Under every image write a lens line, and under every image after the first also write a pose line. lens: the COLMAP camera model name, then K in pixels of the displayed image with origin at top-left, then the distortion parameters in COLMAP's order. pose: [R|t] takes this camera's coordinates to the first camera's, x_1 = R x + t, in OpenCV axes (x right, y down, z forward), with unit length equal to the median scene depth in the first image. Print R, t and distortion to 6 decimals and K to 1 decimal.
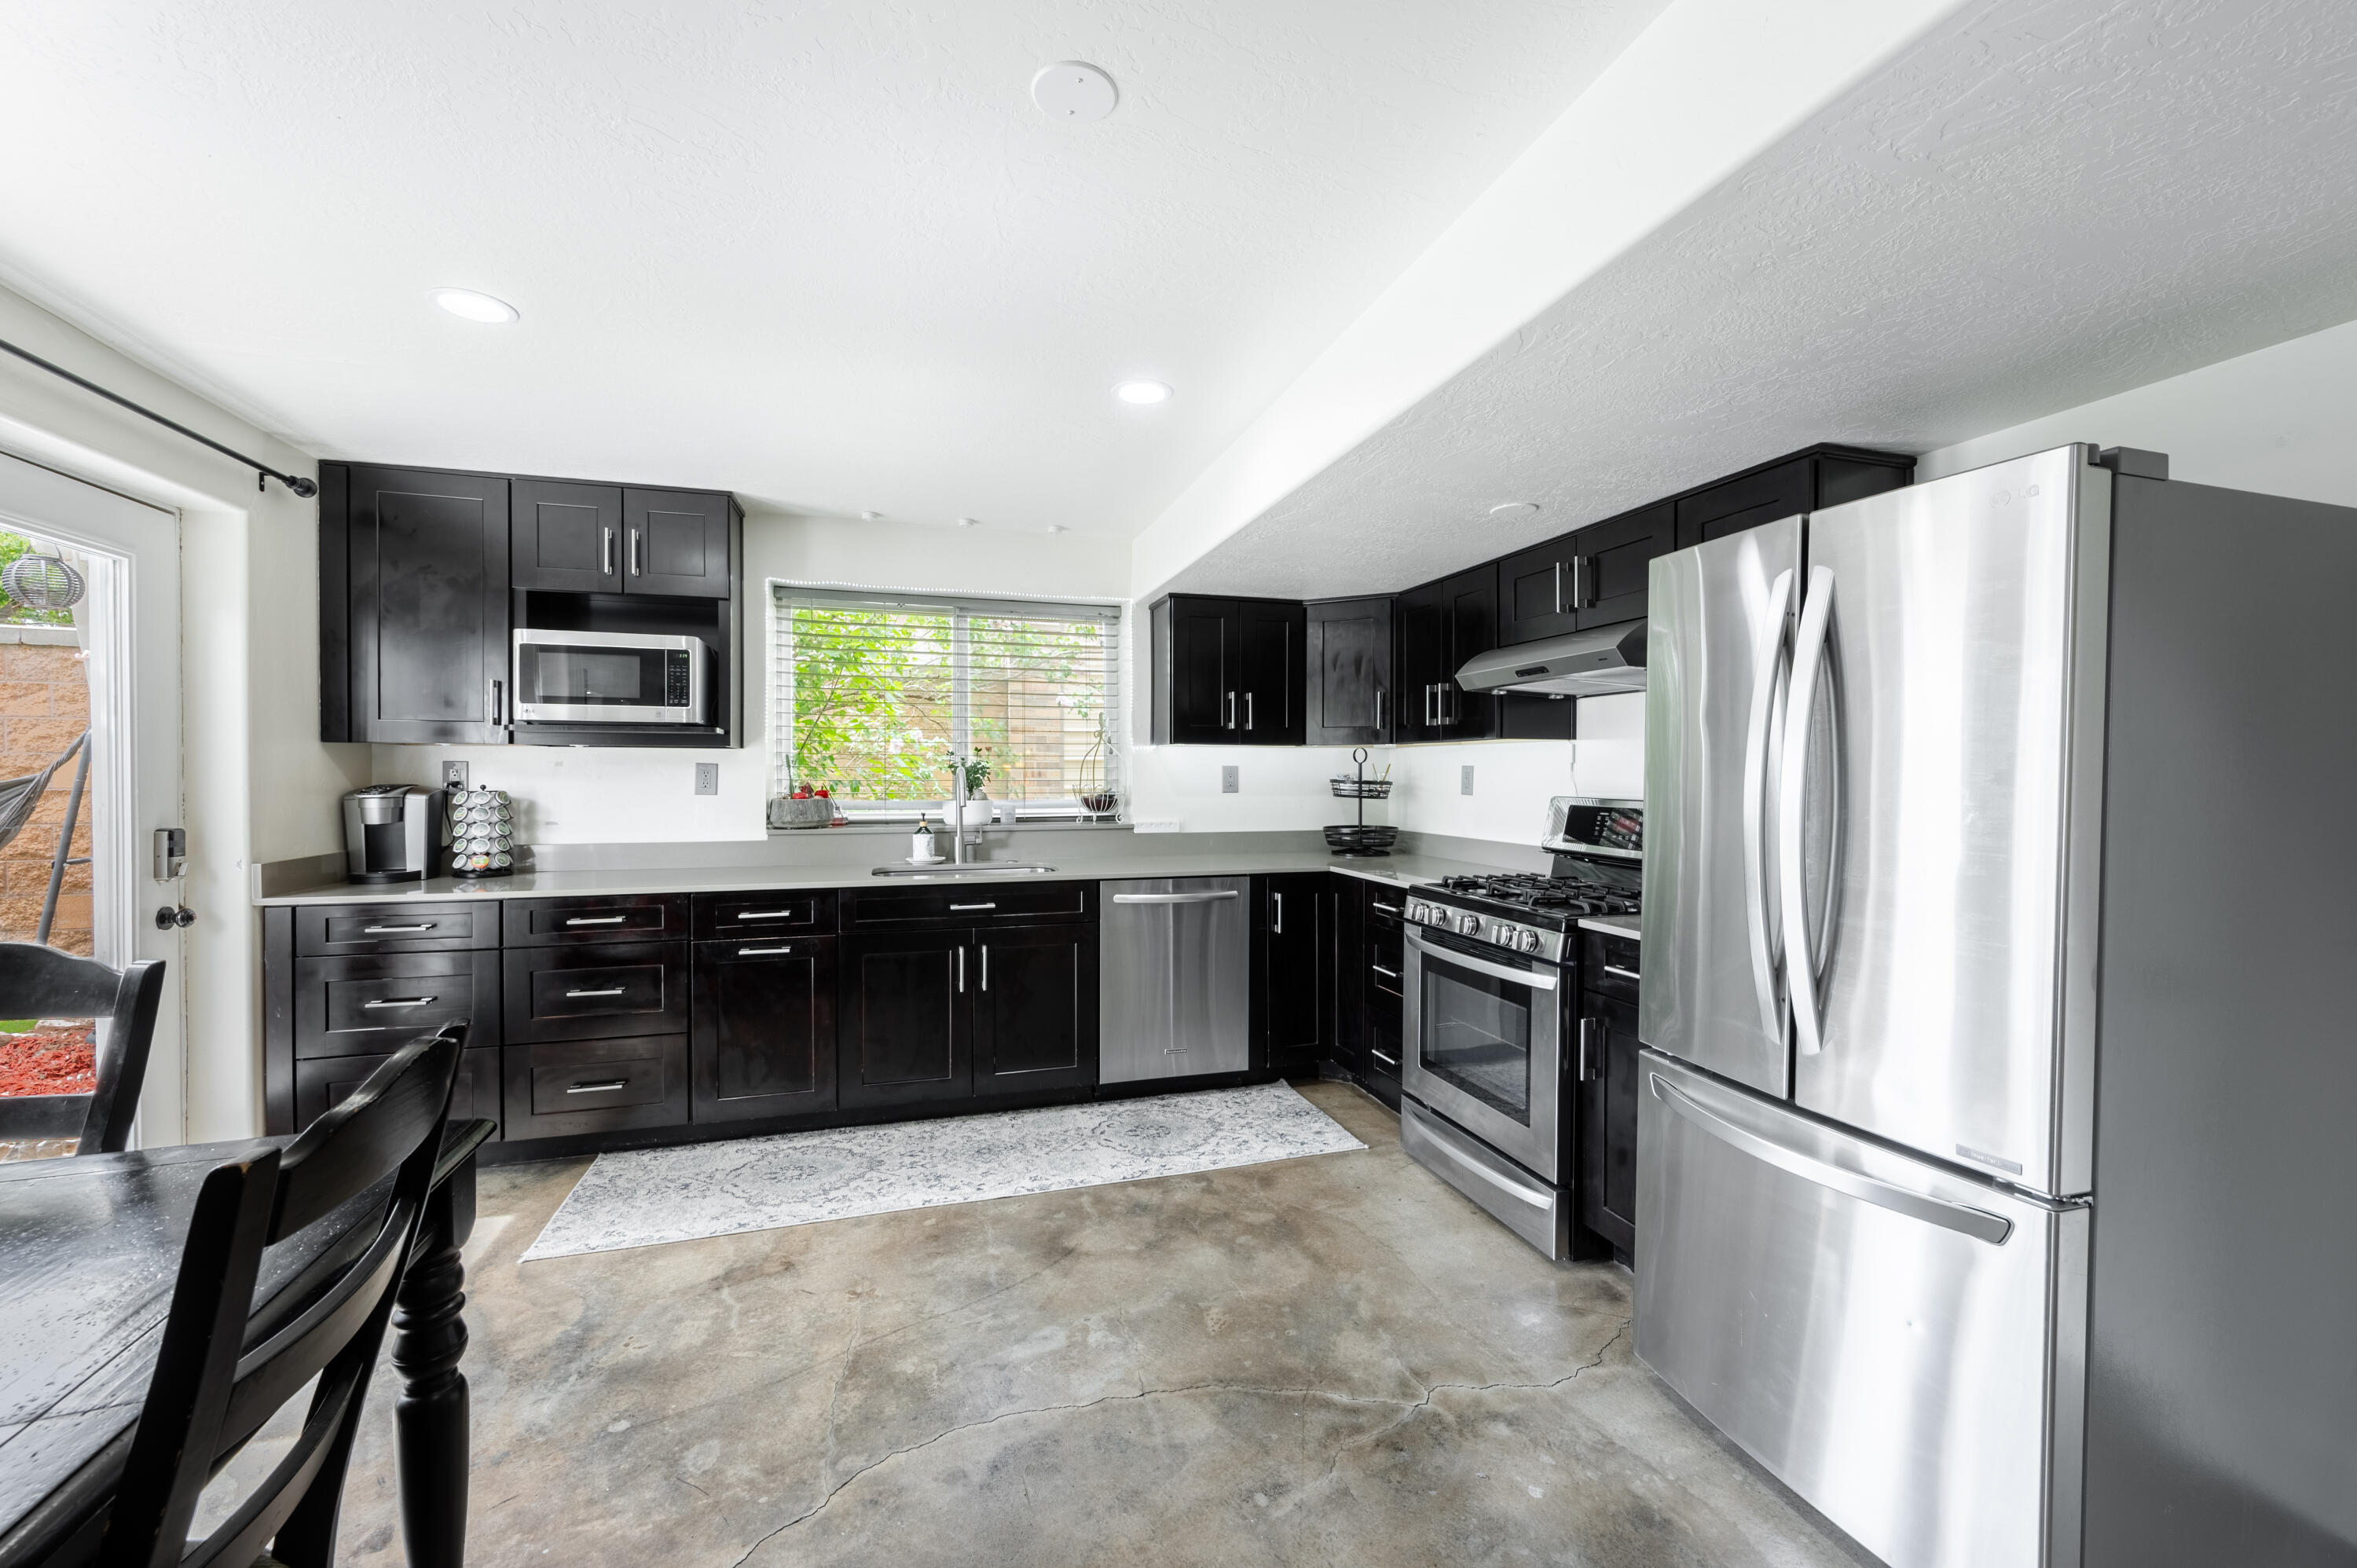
lens RADIAL K [[927.2, 0, 1177.3], [0, 927.2, 785.0], [0, 0, 1]] dist [-0.000510, 0.000052]
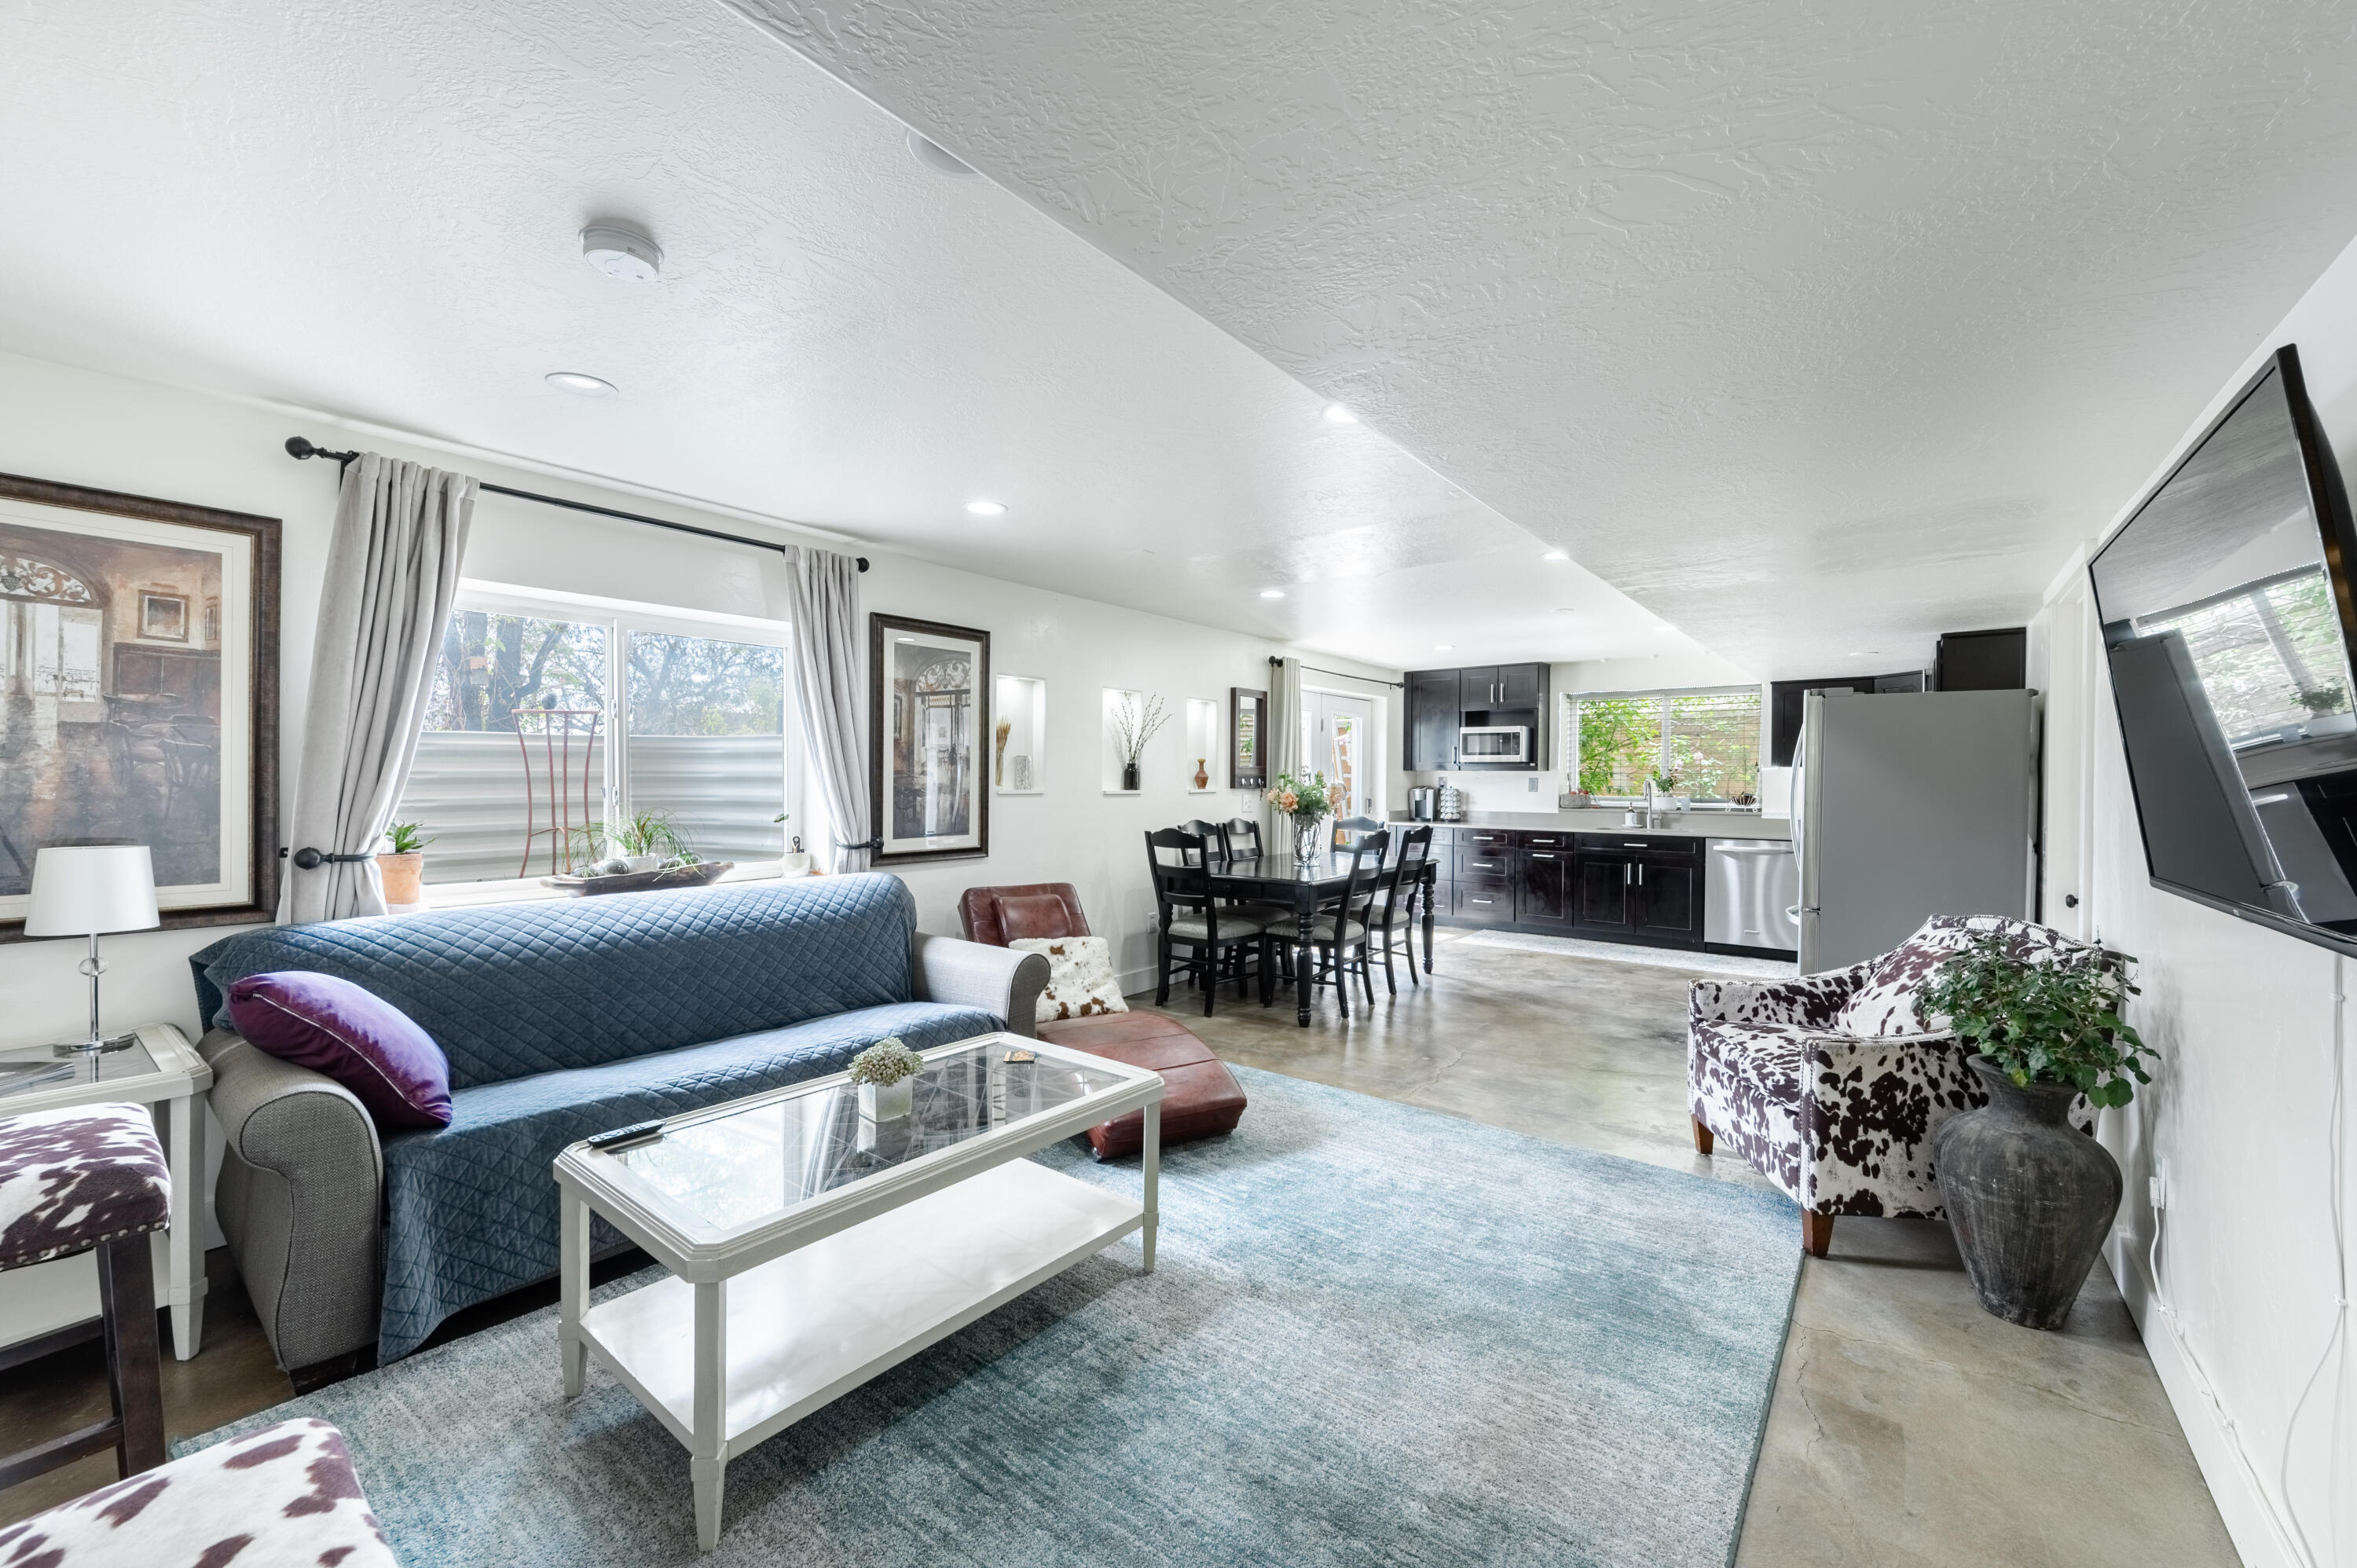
lens RADIAL K [[927.2, 0, 1184.2], [0, 927.2, 781.1], [0, 0, 1]] dist [-0.000510, 0.000052]
pose [[0.575662, 0.000891, -0.817687, 0.952982], [-0.012667, 0.999889, -0.007827, 0.014359], [0.817590, 0.014863, 0.575609, -1.115299]]
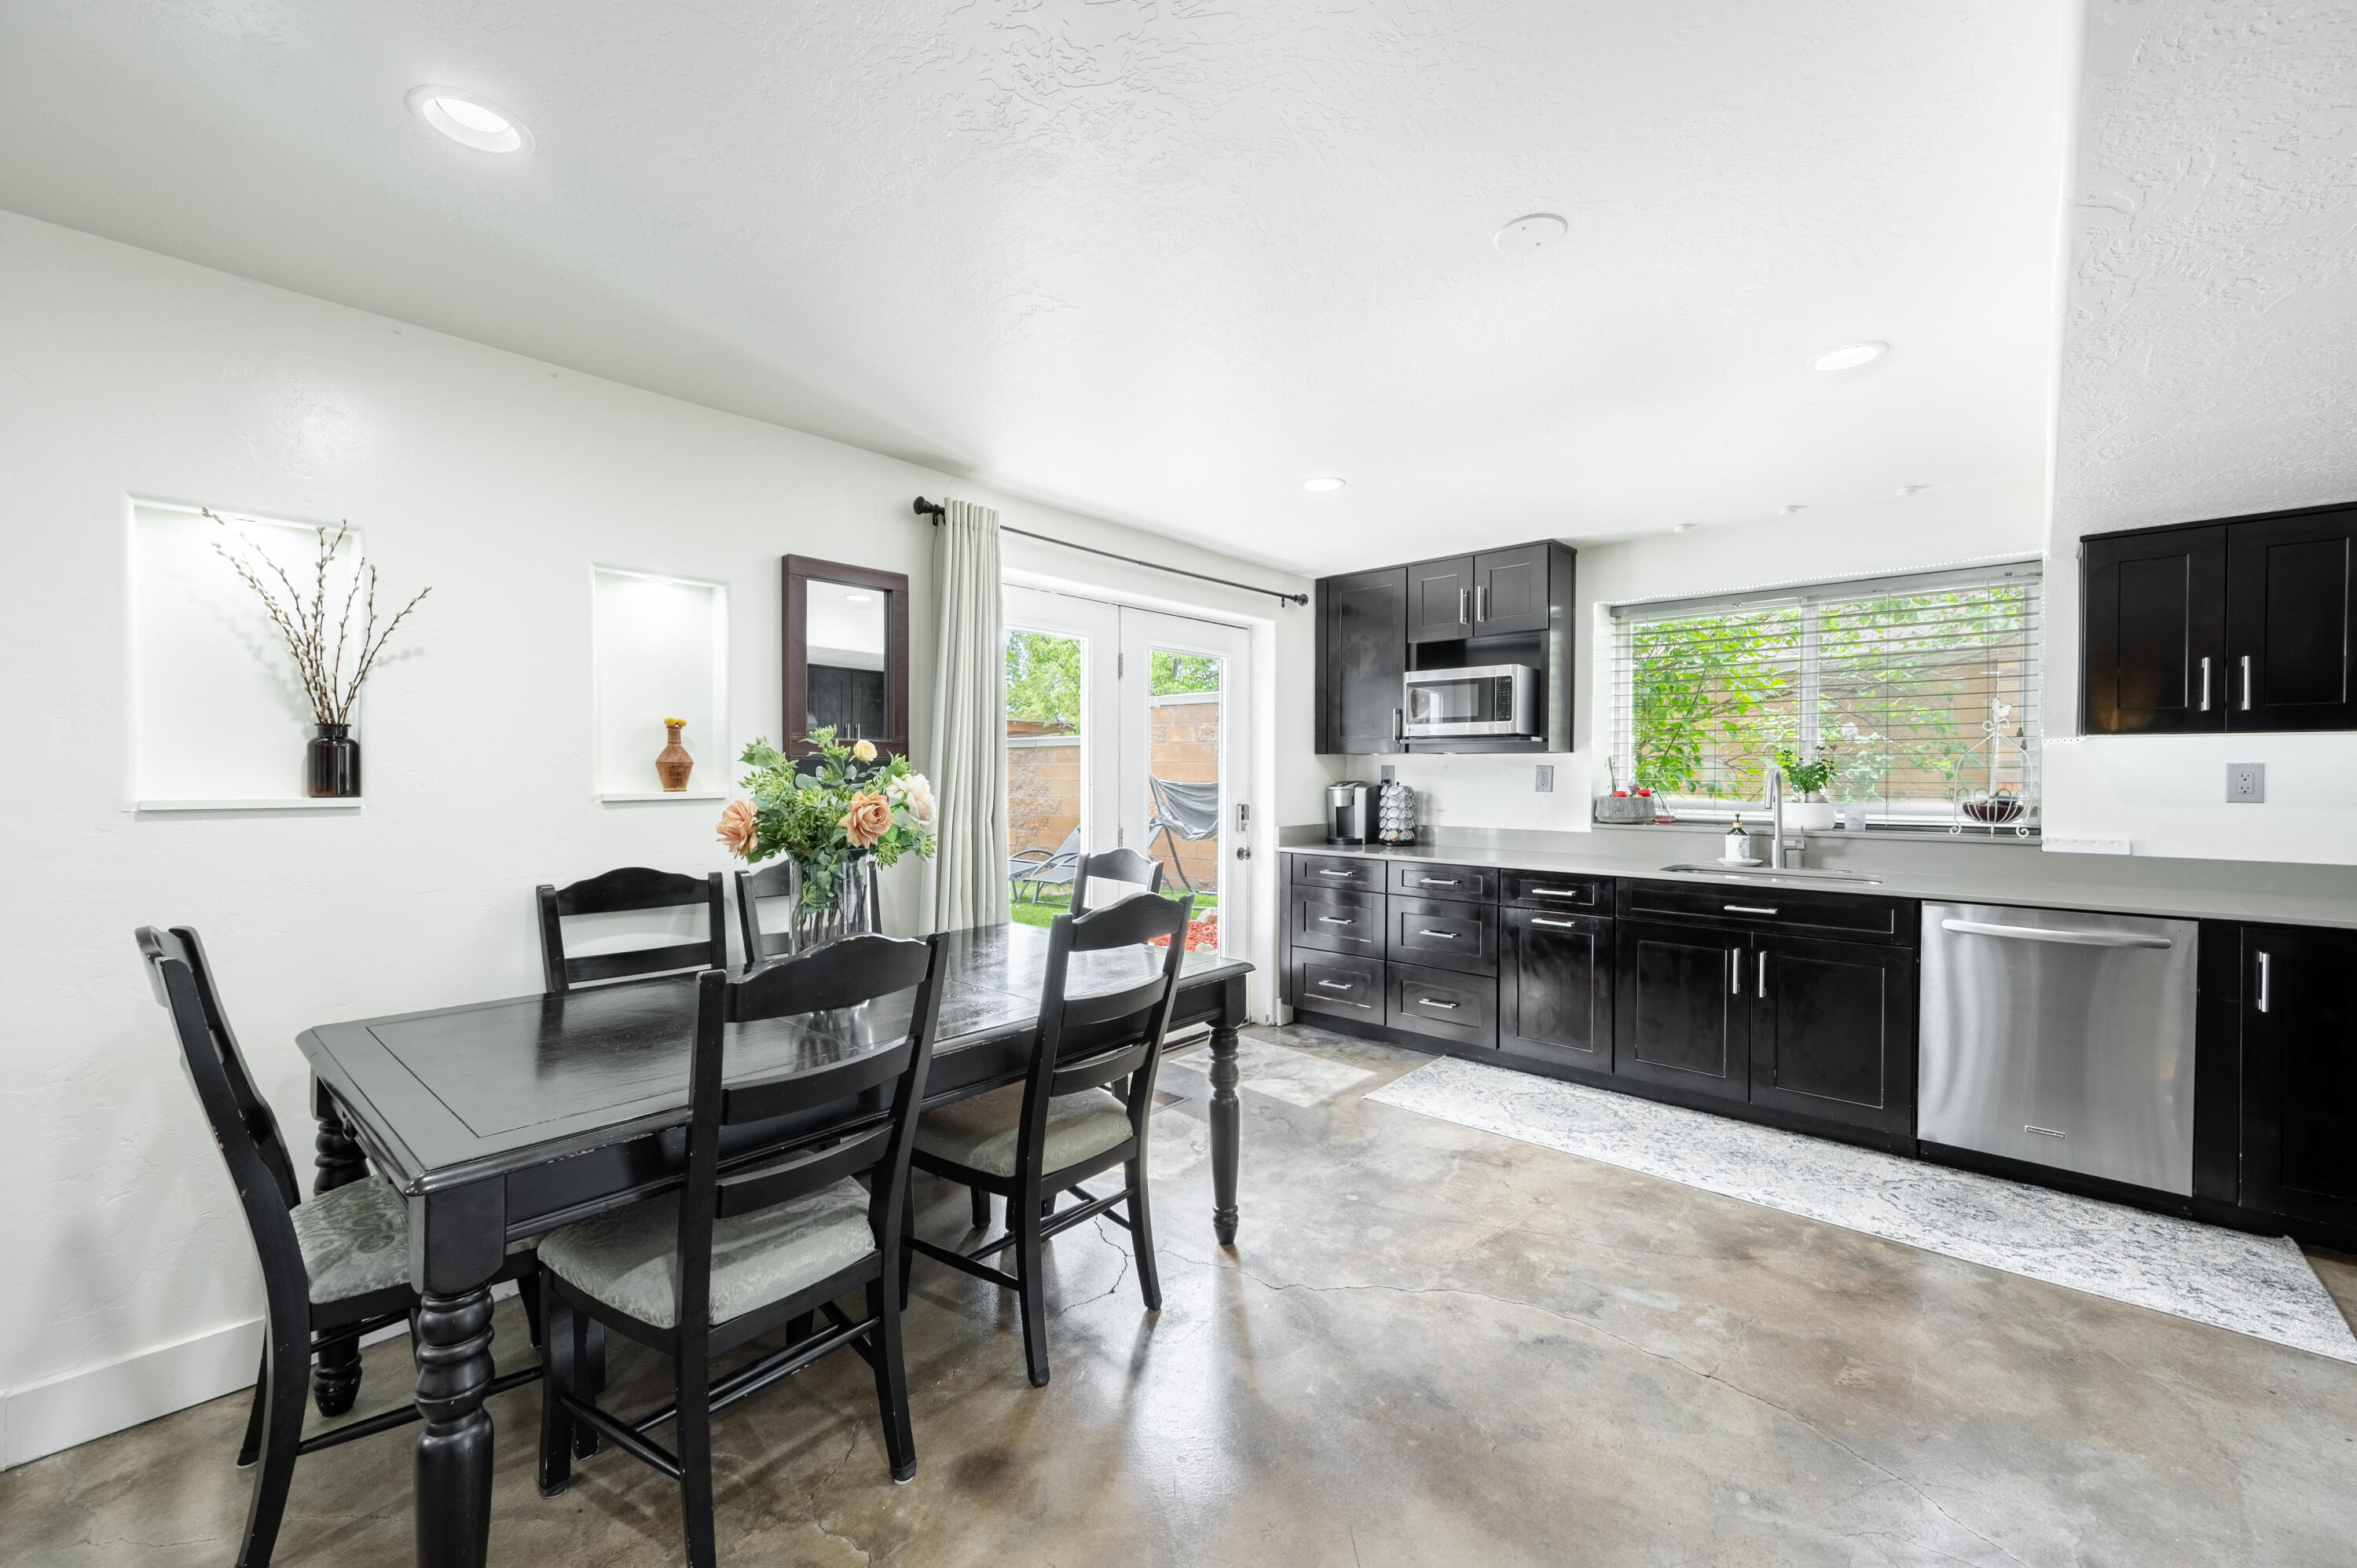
lens RADIAL K [[927.2, 0, 1184.0], [0, 927.2, 781.4], [0, 0, 1]] dist [-0.000510, 0.000052]
pose [[0.511102, 0.007037, -0.859491, 0.323364], [-0.011400, 0.999934, 0.001407, 0.000687], [0.859444, 0.009079, 0.511149, -0.019783]]
